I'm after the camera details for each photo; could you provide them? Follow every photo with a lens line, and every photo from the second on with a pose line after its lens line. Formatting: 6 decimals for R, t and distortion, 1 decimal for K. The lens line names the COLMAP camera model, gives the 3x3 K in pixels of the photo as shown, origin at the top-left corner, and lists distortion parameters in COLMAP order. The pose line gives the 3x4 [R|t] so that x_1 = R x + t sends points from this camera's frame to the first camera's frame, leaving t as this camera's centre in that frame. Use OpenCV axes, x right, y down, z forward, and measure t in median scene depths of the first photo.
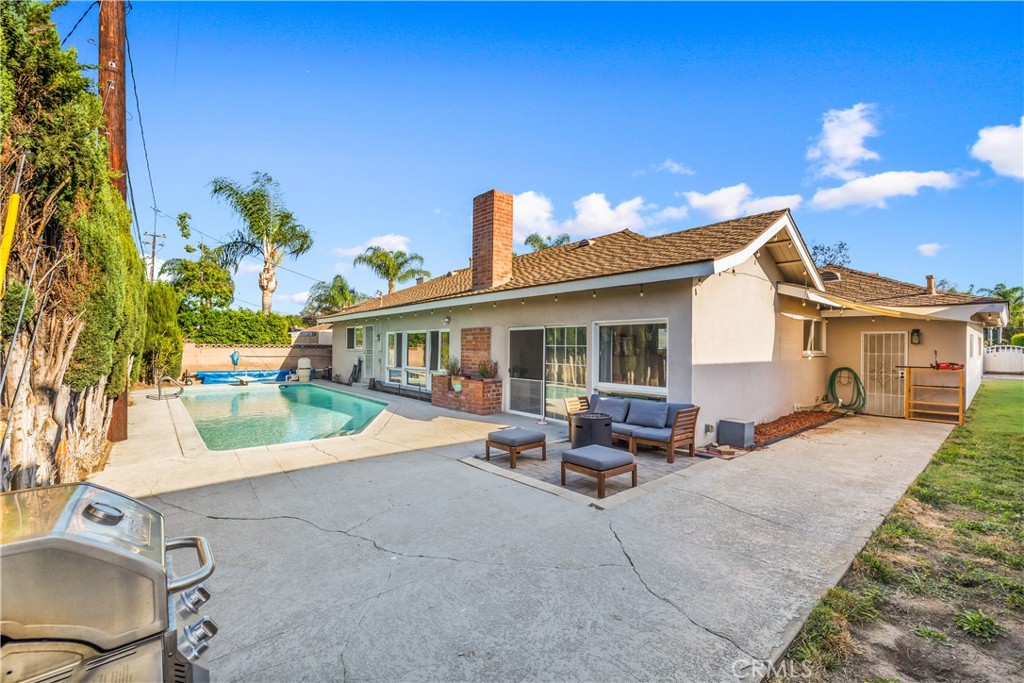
lens RADIAL K [[427.5, 0, 515.4], [0, 427.5, 344.8], [0, 0, 1]] dist [0.001681, 0.000153]
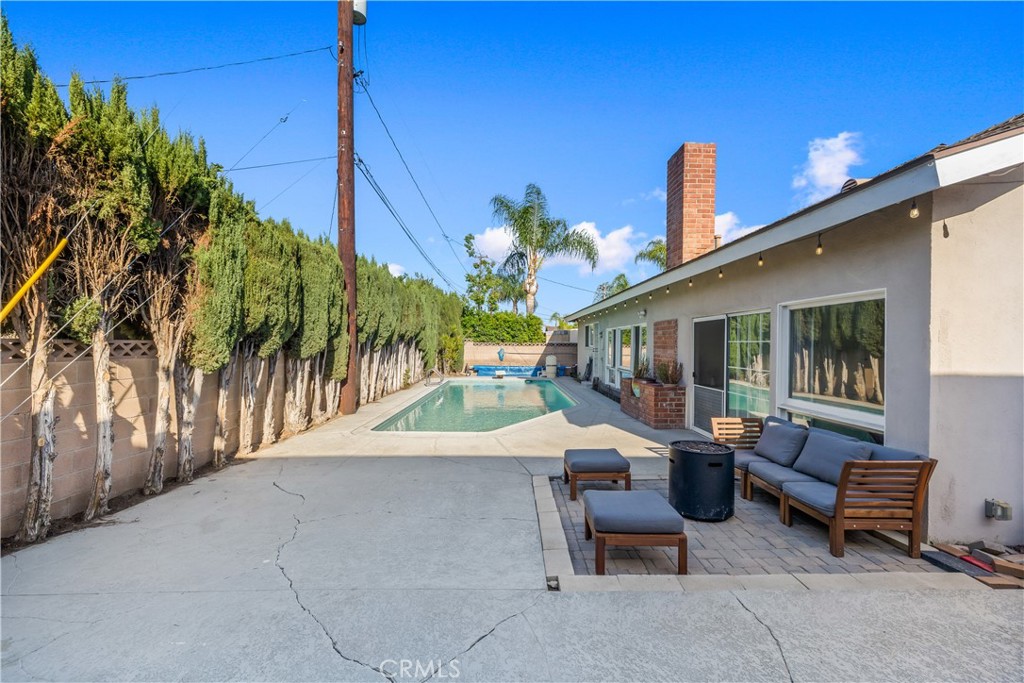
lens RADIAL K [[445.1, 0, 512.0], [0, 445.1, 341.5], [0, 0, 1]] dist [0.003014, 0.000334]
pose [[0.774076, -0.004139, -0.633079, 0.228436], [0.000531, 0.999983, -0.005890, 0.005287], [0.633092, 0.004223, 0.774065, 0.172481]]
